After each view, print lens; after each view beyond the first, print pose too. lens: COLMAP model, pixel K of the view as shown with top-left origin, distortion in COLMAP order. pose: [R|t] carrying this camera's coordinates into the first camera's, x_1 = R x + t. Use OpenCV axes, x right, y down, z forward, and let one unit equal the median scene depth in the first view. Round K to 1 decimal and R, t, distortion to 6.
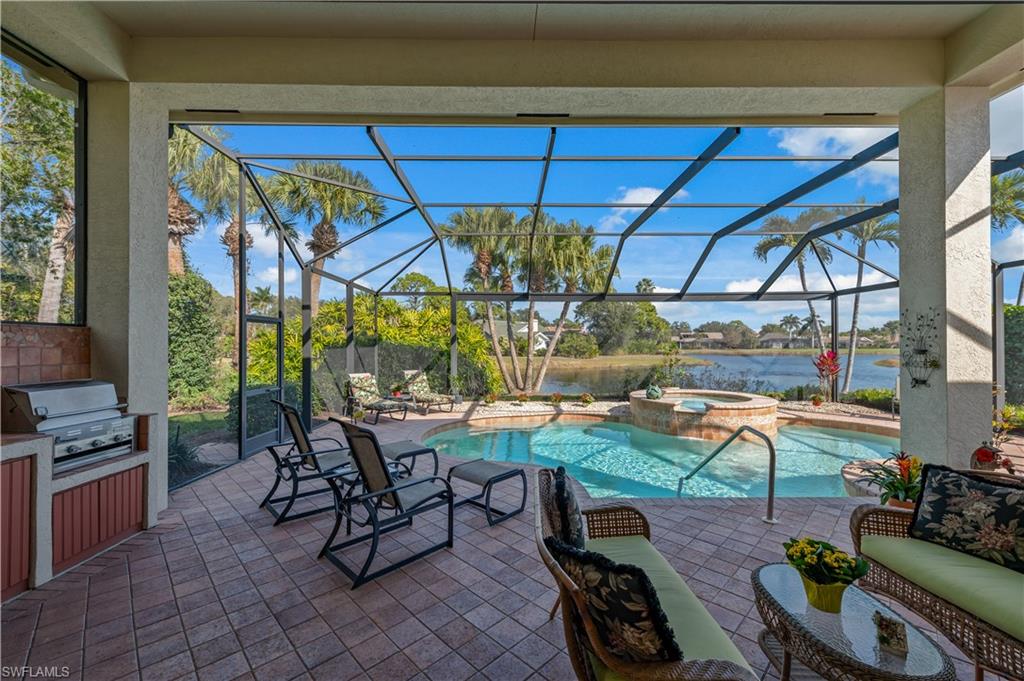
lens RADIAL K [[413.4, 0, 505.4], [0, 413.4, 341.3], [0, 0, 1]] dist [0.012450, -0.000395]
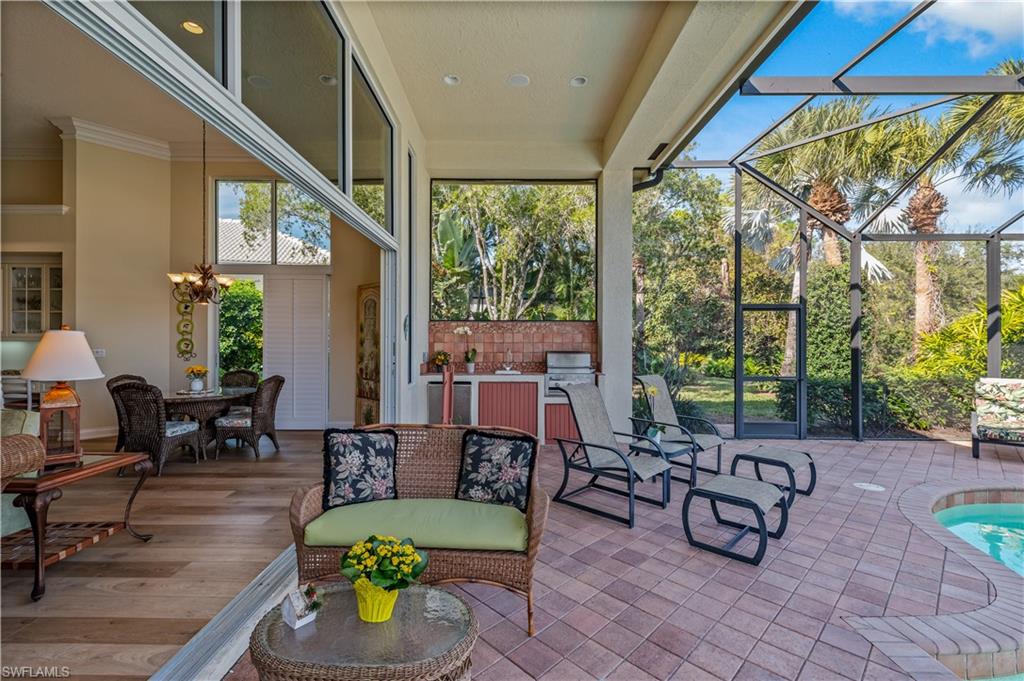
lens RADIAL K [[443.4, 0, 509.4], [0, 443.4, 340.4], [0, 0, 1]] dist [0.005470, 0.000419]
pose [[-0.004509, 0.001316, -0.999989, 0.282971], [0.006514, 0.999978, 0.001286, 0.013056], [0.999969, -0.006508, -0.004517, 0.219406]]
